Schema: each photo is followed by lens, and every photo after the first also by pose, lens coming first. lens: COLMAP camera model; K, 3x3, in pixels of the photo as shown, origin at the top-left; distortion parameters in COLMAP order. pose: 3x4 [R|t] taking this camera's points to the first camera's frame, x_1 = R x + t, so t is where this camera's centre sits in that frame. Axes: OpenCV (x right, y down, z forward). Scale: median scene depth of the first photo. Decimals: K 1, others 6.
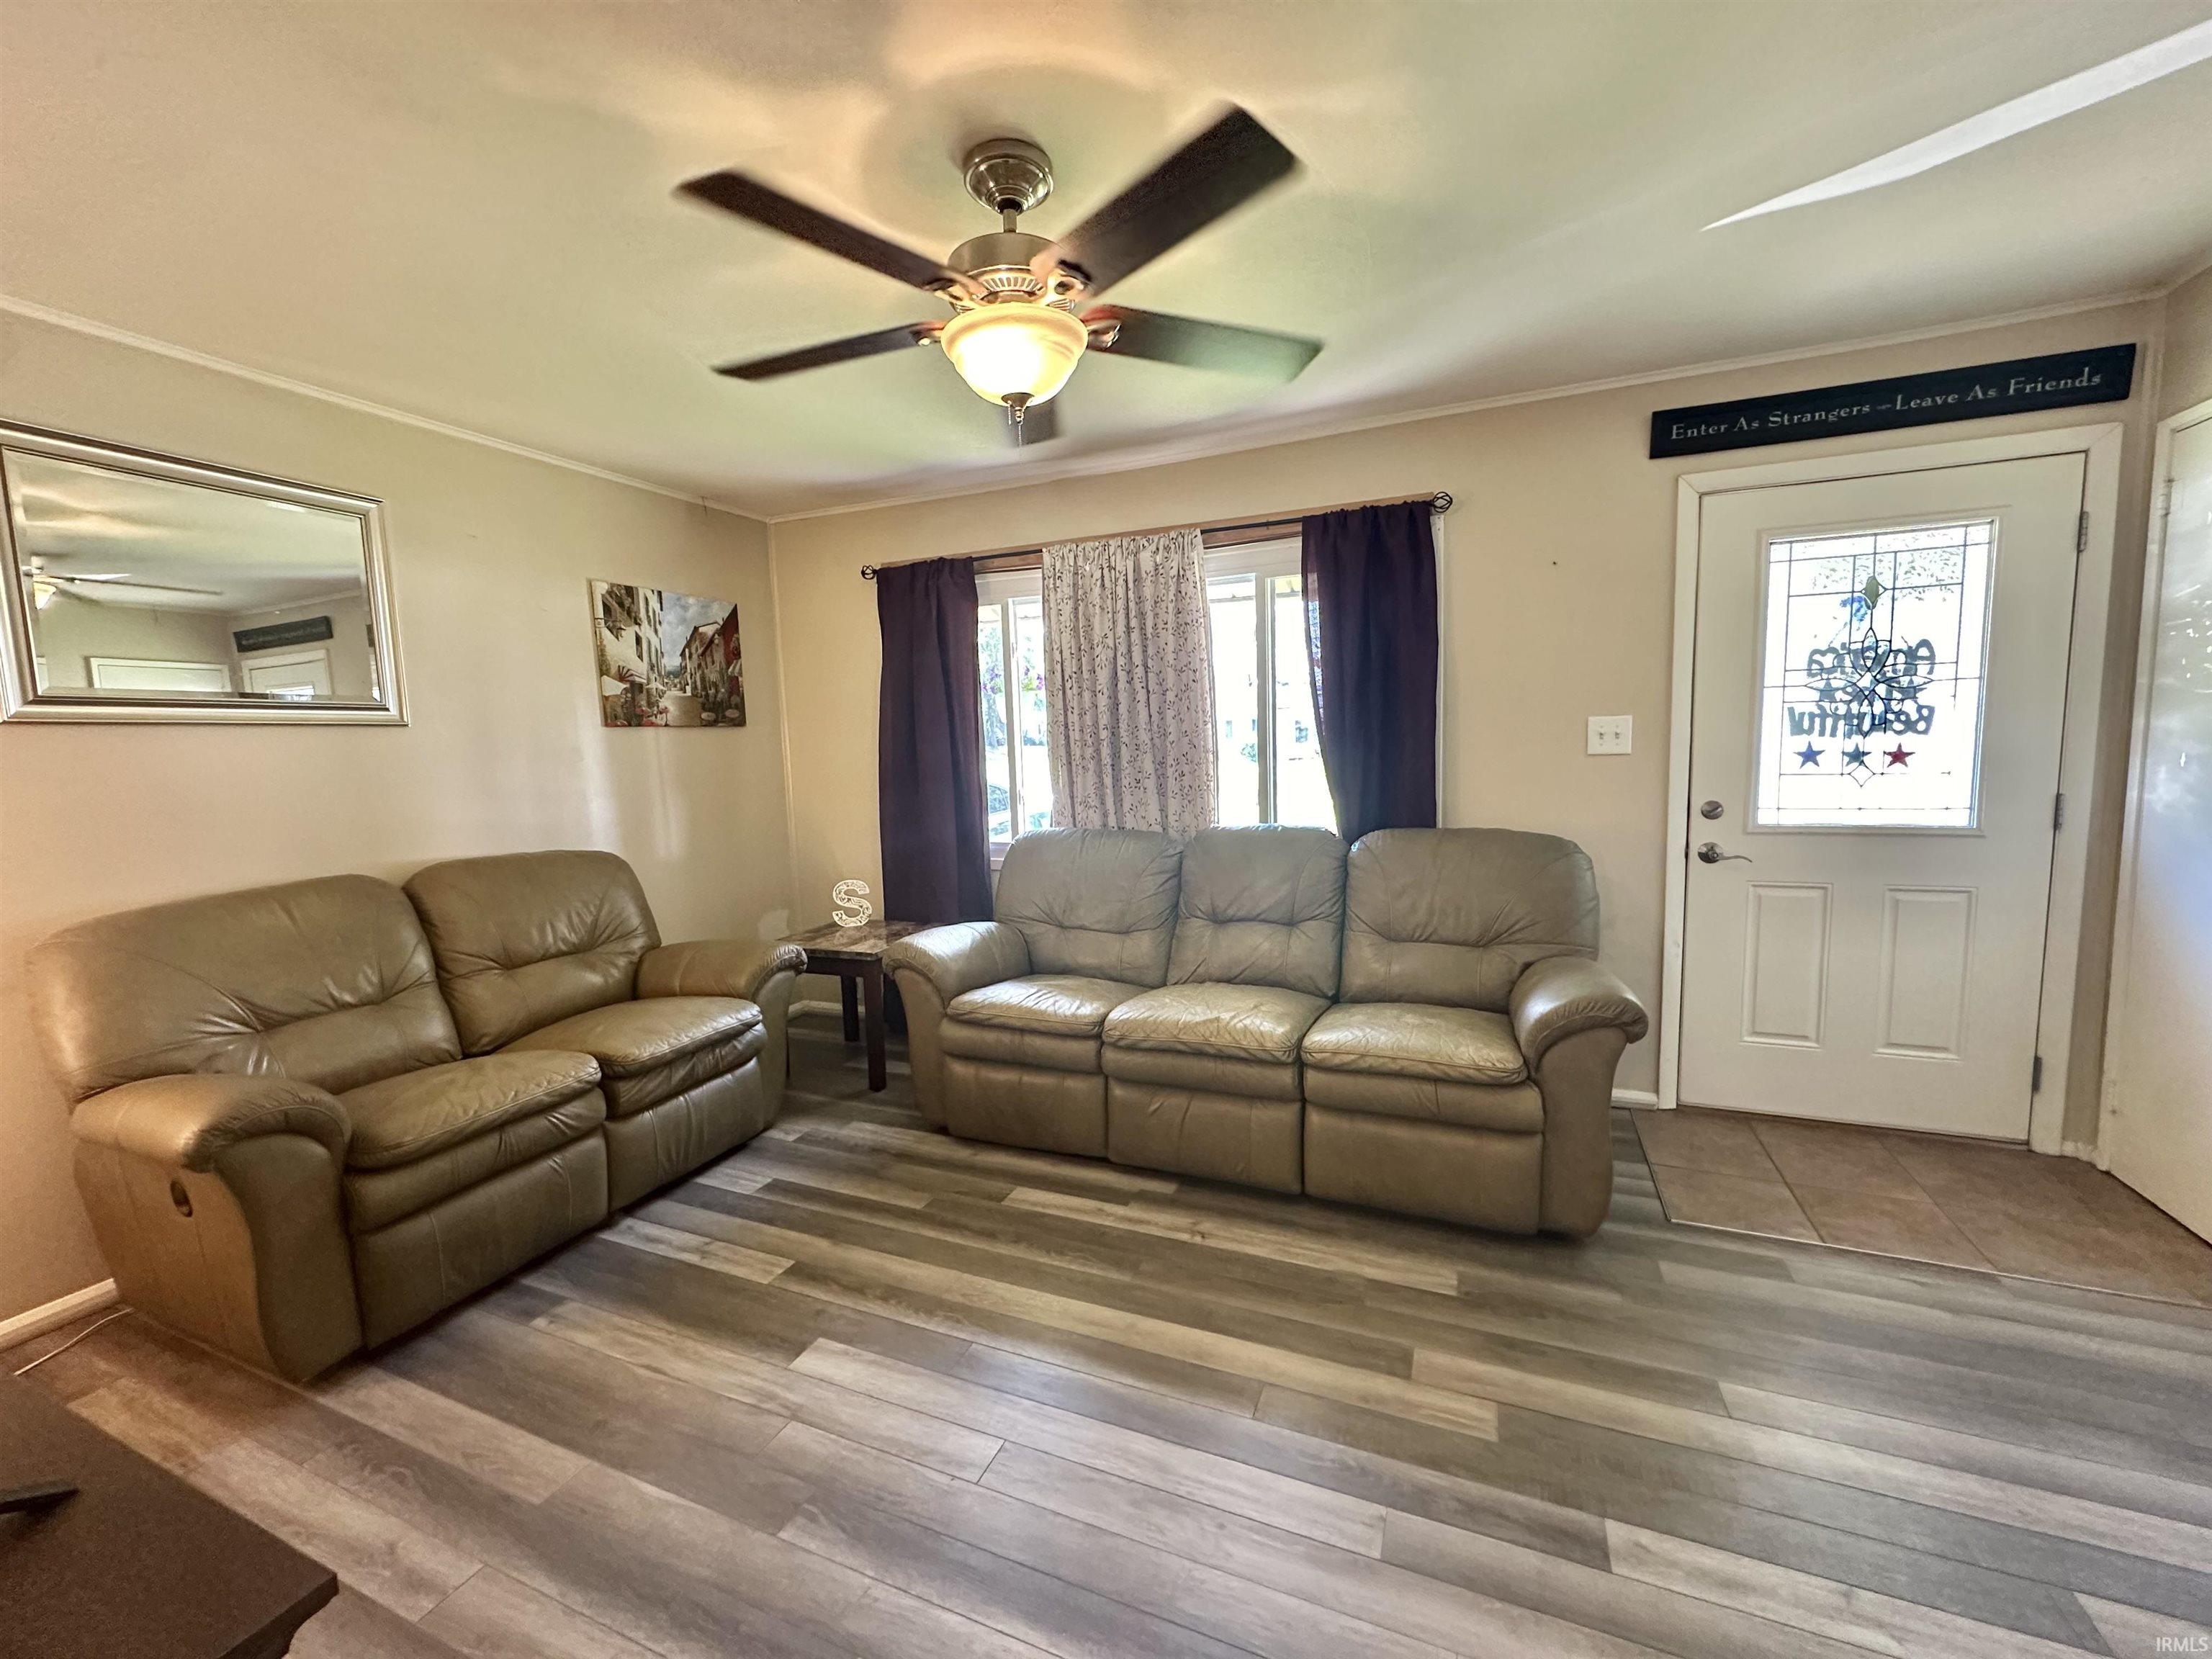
lens RADIAL K [[881.5, 0, 1108.1], [0, 881.5, 829.2], [0, 0, 1]] dist [-0.006177, 0.001603]
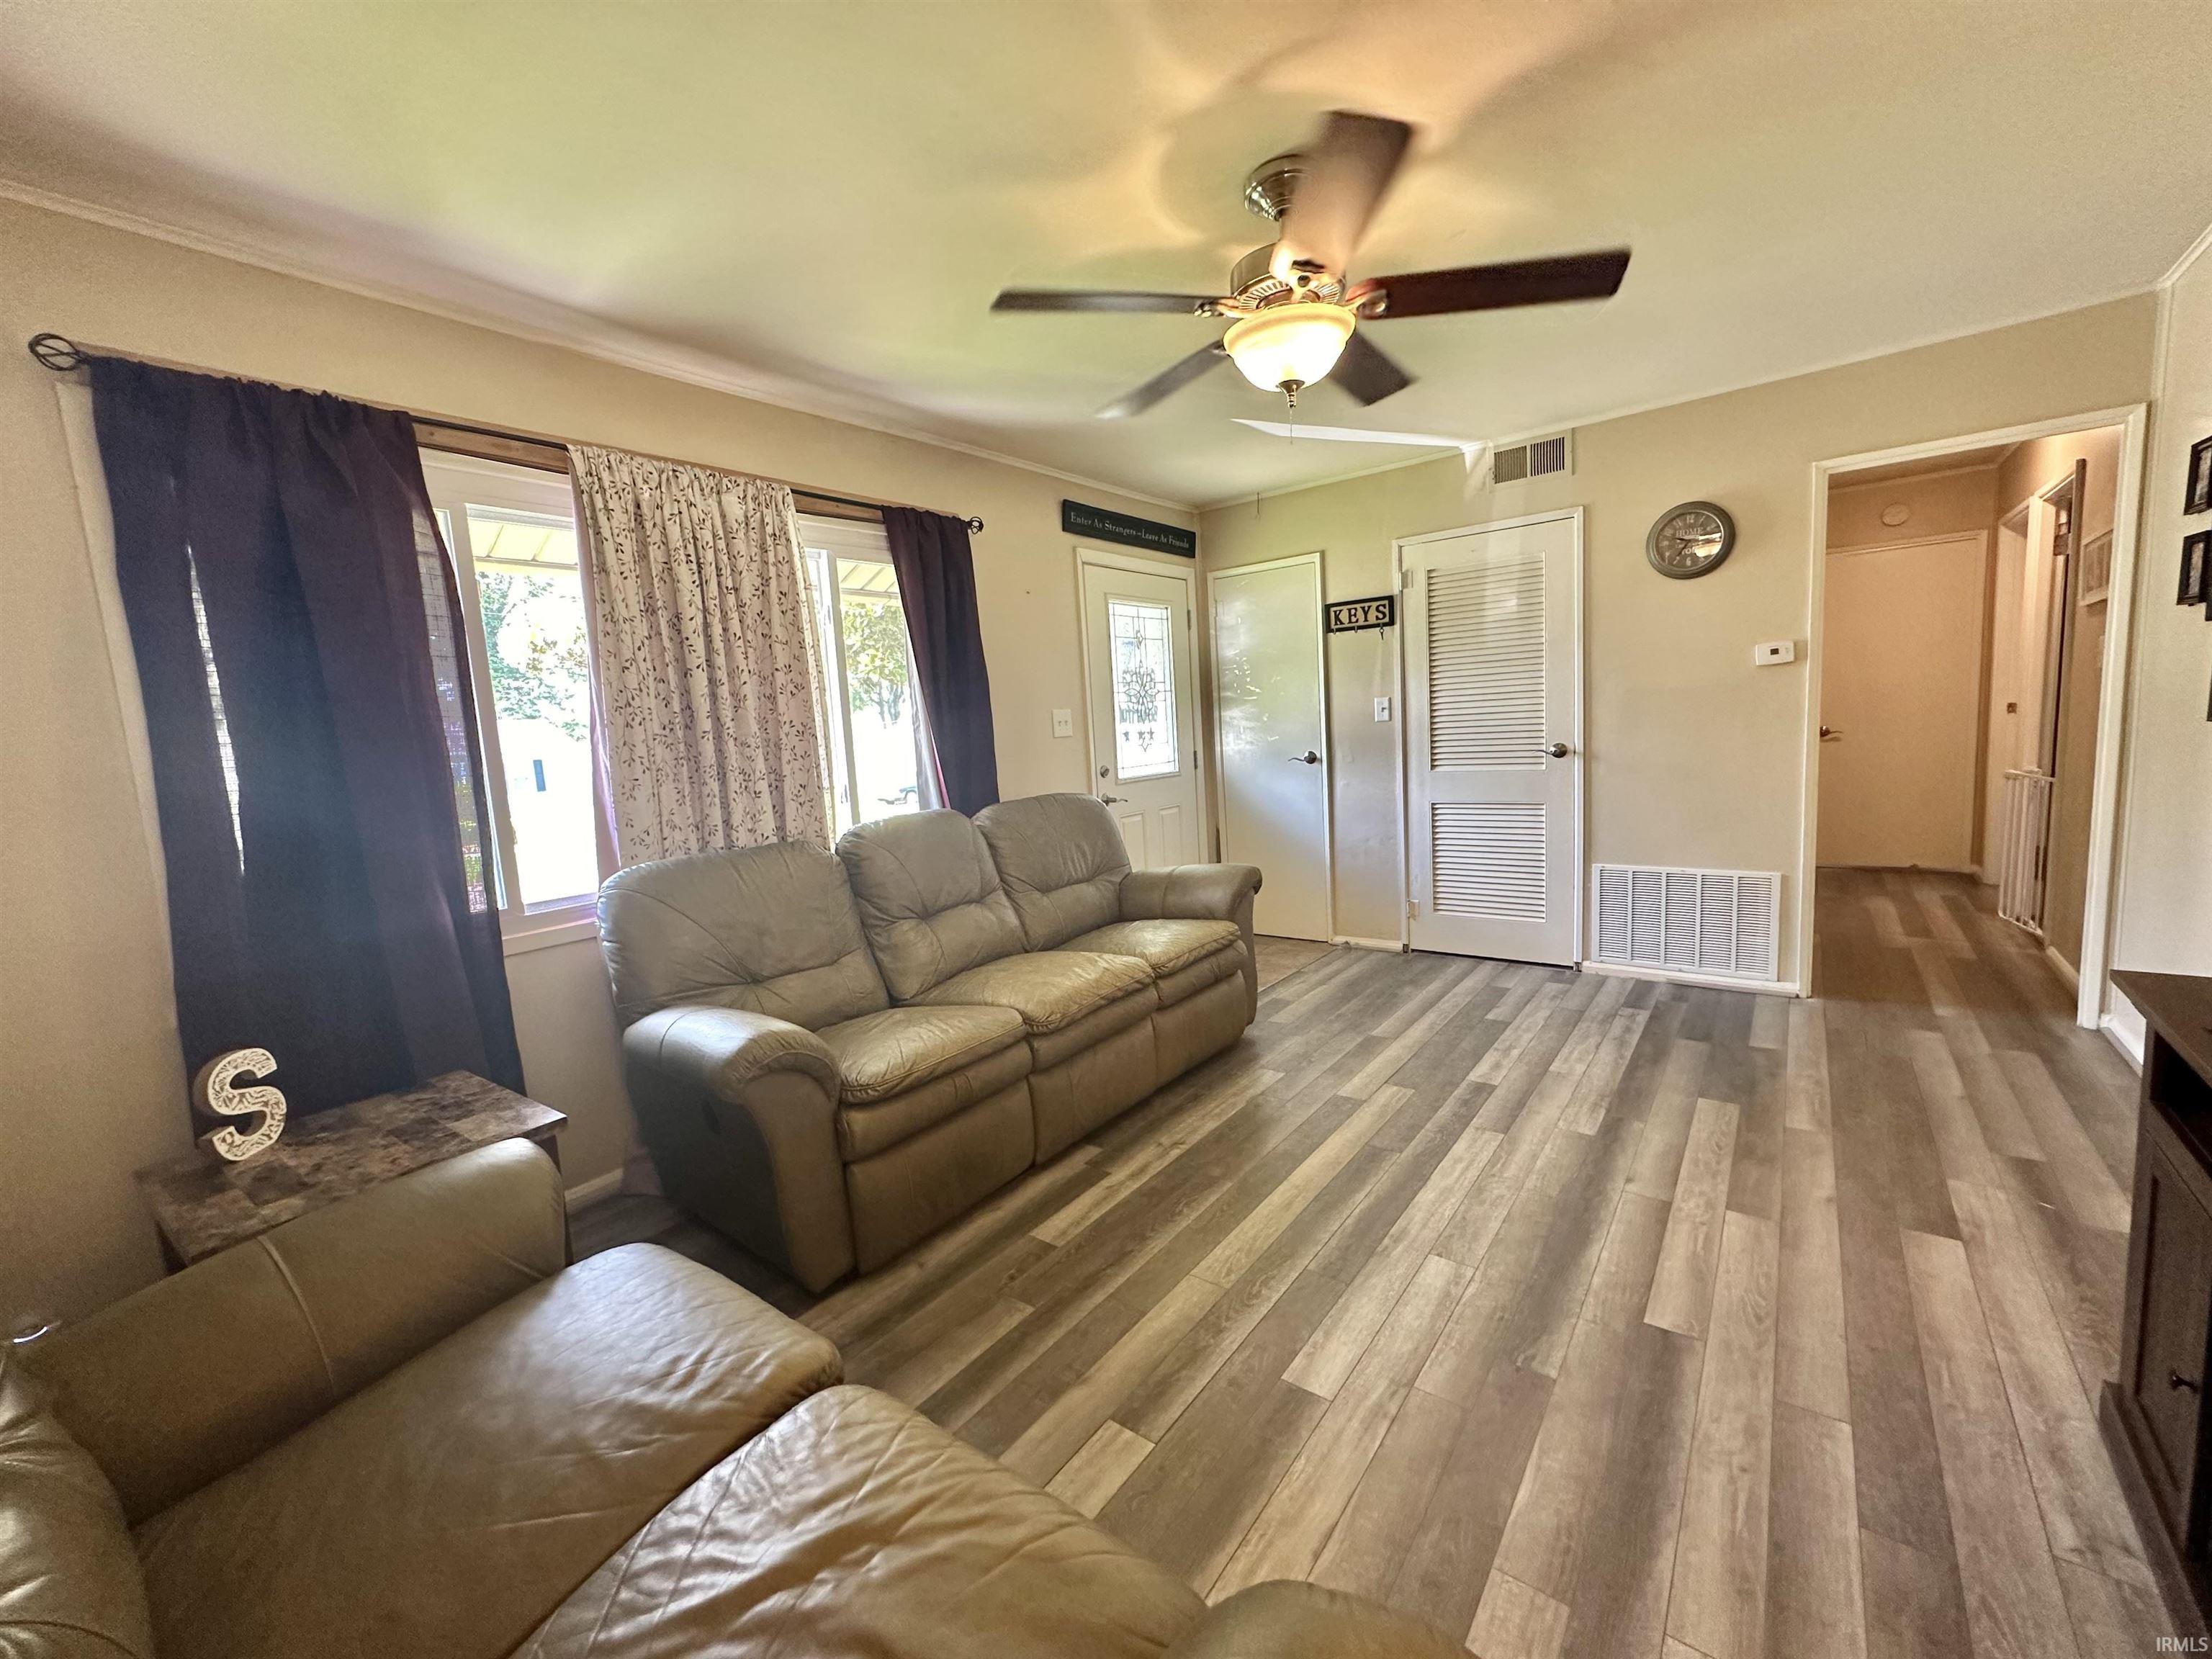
lens RADIAL K [[881.5, 0, 1104.8], [0, 881.5, 828.5], [0, 0, 1]] dist [-0.006177, 0.001603]
pose [[0.260590, -0.100367, 0.960218, -0.852197], [0.154542, 0.986093, 0.061130, -0.019539], [-0.953000, 0.132464, 0.272477, 0.643979]]
